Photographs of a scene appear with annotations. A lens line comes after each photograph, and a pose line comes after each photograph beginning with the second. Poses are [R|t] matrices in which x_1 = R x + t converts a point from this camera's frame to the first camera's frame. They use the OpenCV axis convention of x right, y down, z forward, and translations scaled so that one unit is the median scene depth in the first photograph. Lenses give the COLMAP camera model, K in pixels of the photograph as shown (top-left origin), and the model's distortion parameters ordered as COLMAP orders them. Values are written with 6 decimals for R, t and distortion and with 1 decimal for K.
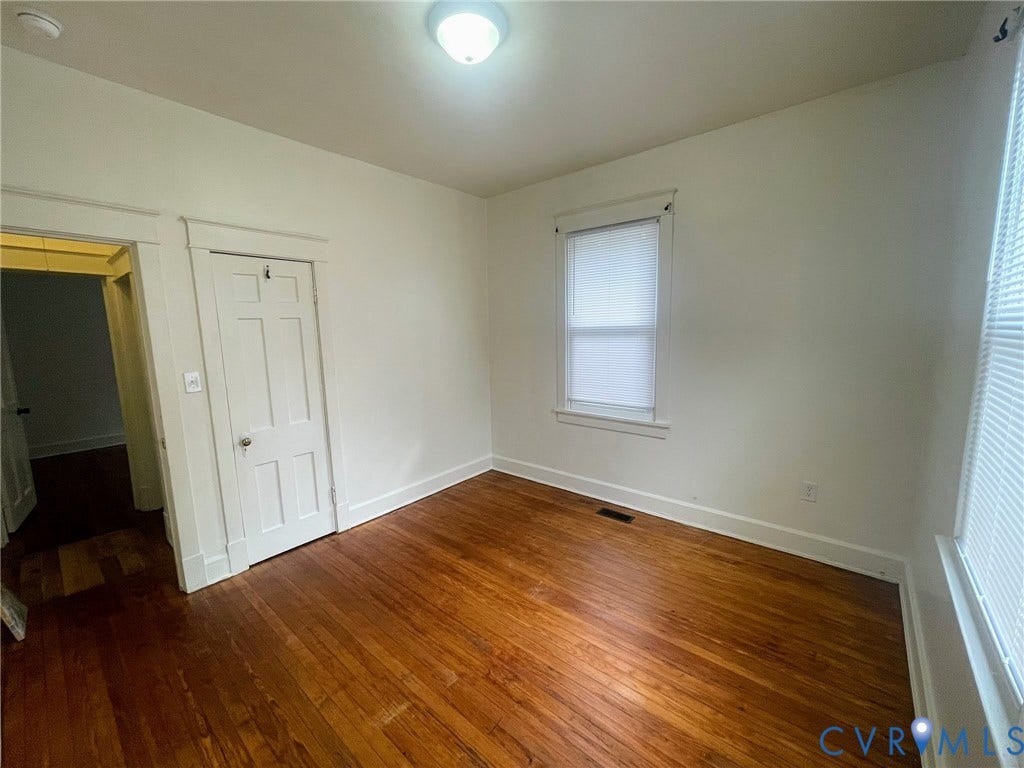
lens RADIAL K [[412.3, 0, 508.3], [0, 412.3, 381.8], [0, 0, 1]] dist [0.000069, 0.000148]
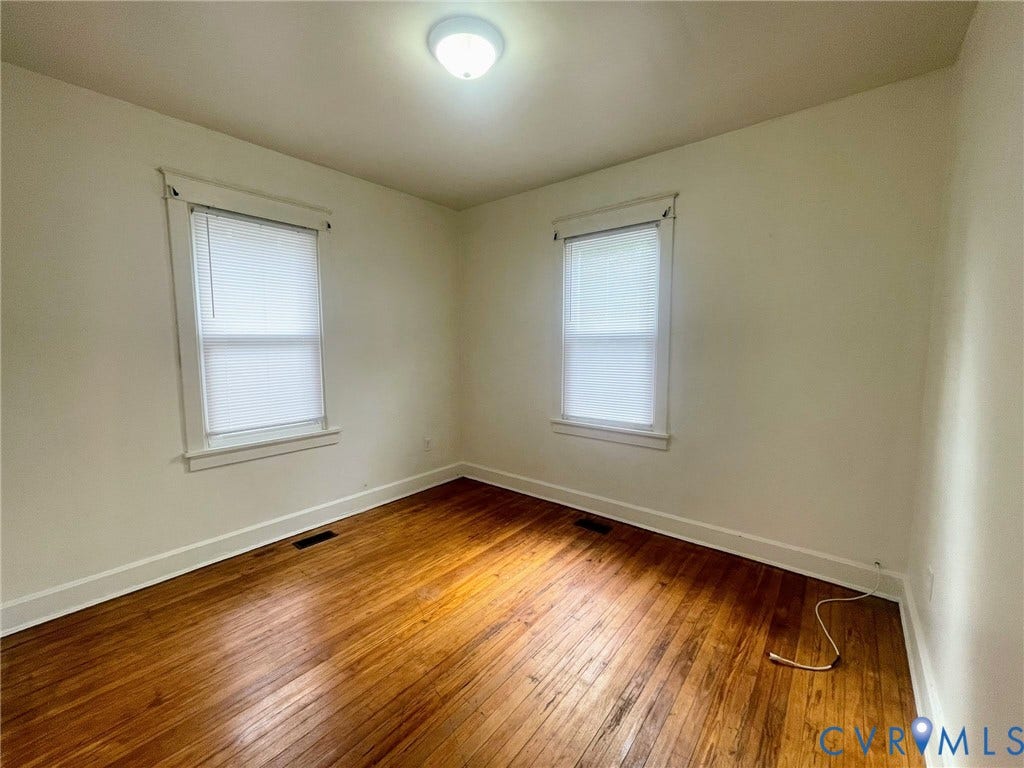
lens RADIAL K [[412.3, 0, 508.3], [0, 412.3, 381.8], [0, 0, 1]] dist [0.000069, 0.000148]
pose [[-0.015042, -0.073752, 0.997163, -0.671924], [0.133803, 0.988158, 0.075104, -0.037837], [-0.990894, 0.134553, -0.004995, 0.556621]]
